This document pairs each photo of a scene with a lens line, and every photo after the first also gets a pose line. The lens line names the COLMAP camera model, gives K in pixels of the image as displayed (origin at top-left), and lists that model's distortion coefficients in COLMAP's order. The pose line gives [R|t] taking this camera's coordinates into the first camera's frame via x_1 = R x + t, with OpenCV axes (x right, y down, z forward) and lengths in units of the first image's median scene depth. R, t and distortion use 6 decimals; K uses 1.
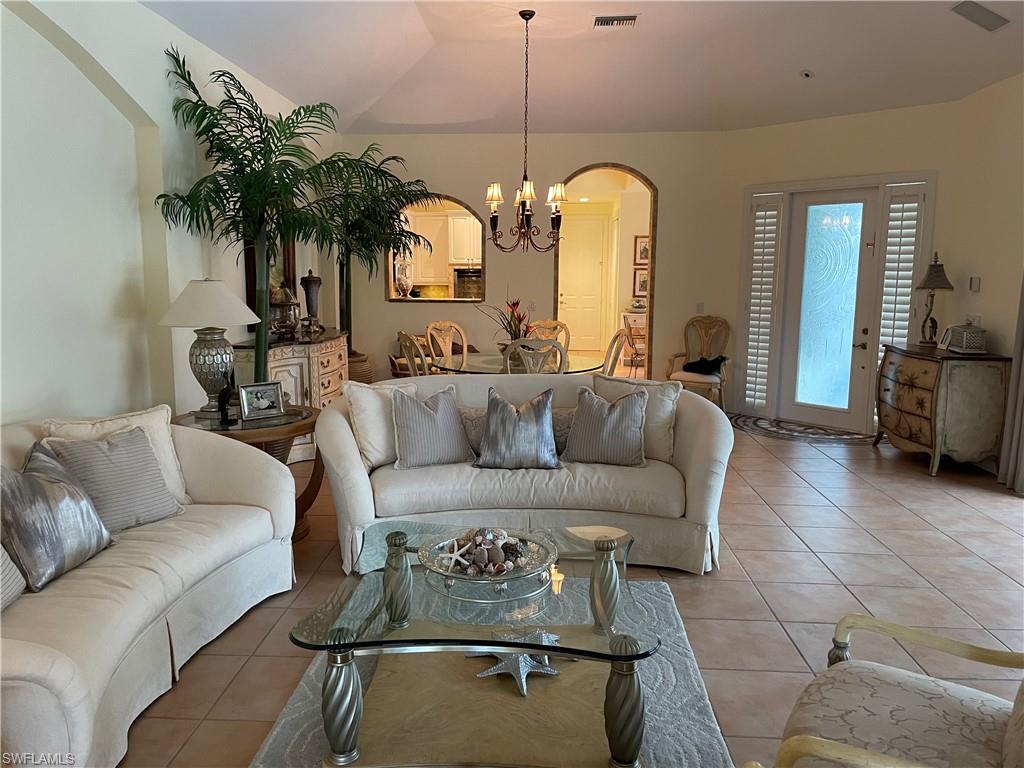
lens RADIAL K [[774.5, 0, 500.3], [0, 774.5, 383.1], [0, 0, 1]] dist [0.116686, -0.180025]
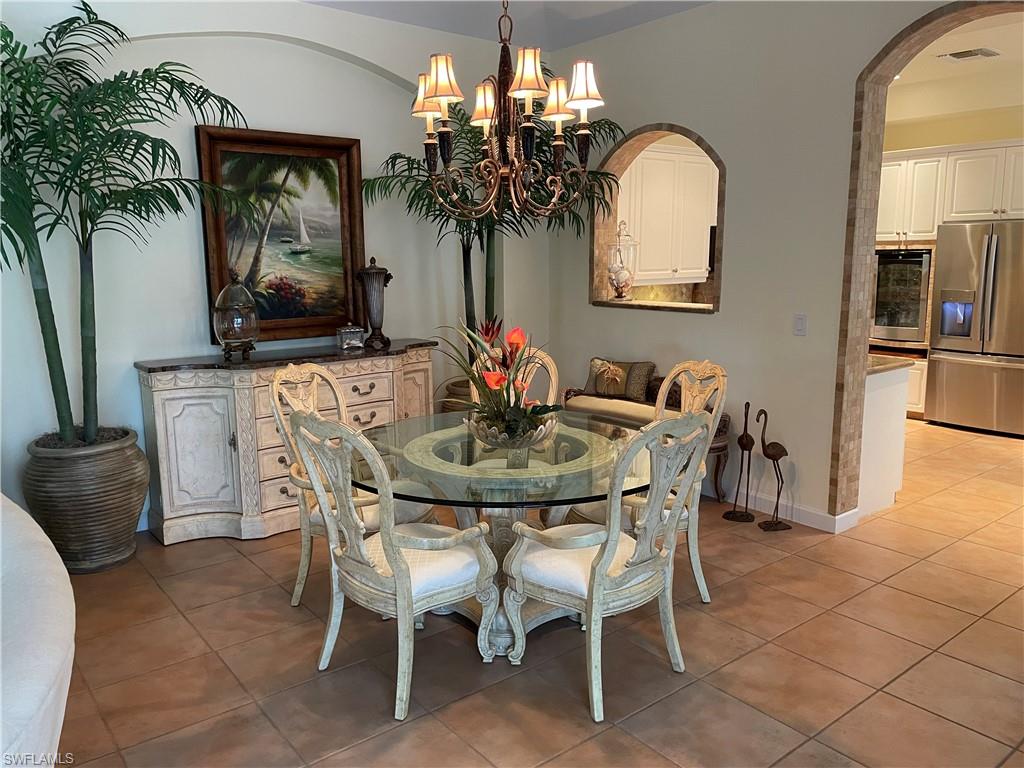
lens RADIAL K [[777.8, 0, 509.1], [0, 777.8, 375.8], [0, 0, 1]] dist [0.101363, -0.136006]
pose [[0.661604, 0.110143, -0.741720, 0.382753], [-0.101955, 0.993181, 0.056541, -0.099135], [0.742890, 0.038214, 0.668322, 0.677481]]
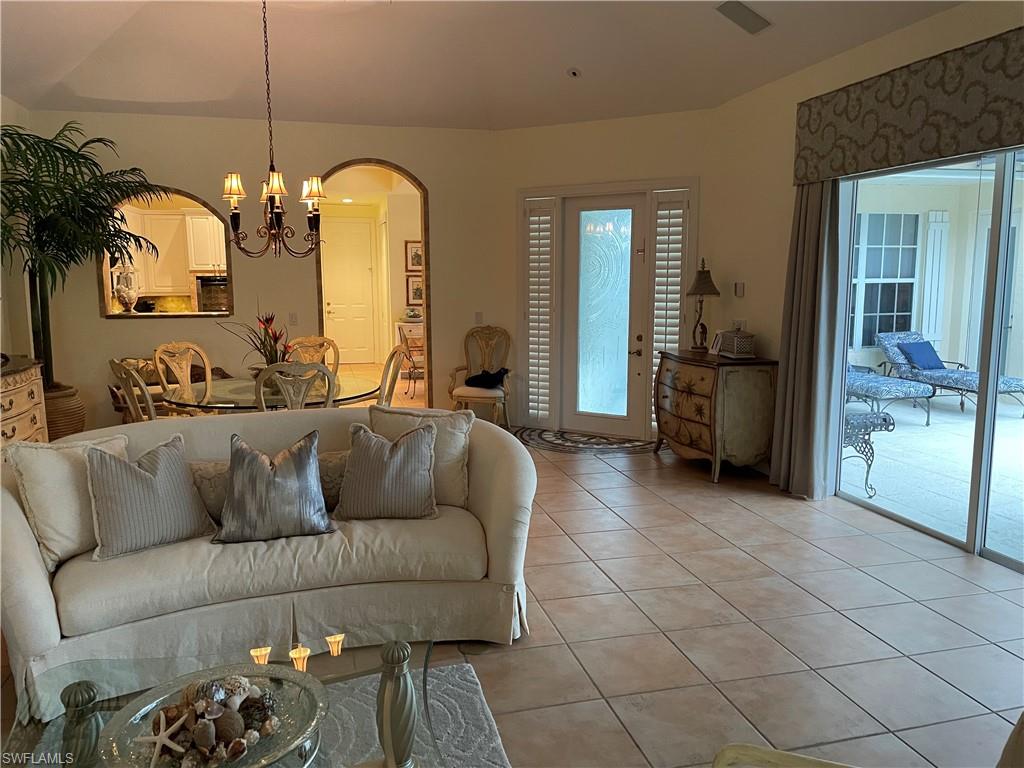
lens RADIAL K [[777.8, 0, 509.1], [0, 777.8, 375.8], [0, 0, 1]] dist [0.101363, -0.136006]
pose [[0.954753, -0.047596, 0.293567, 0.015565], [0.052319, 0.998596, -0.008253, -0.022190], [-0.292763, 0.023239, 0.955903, 0.126142]]
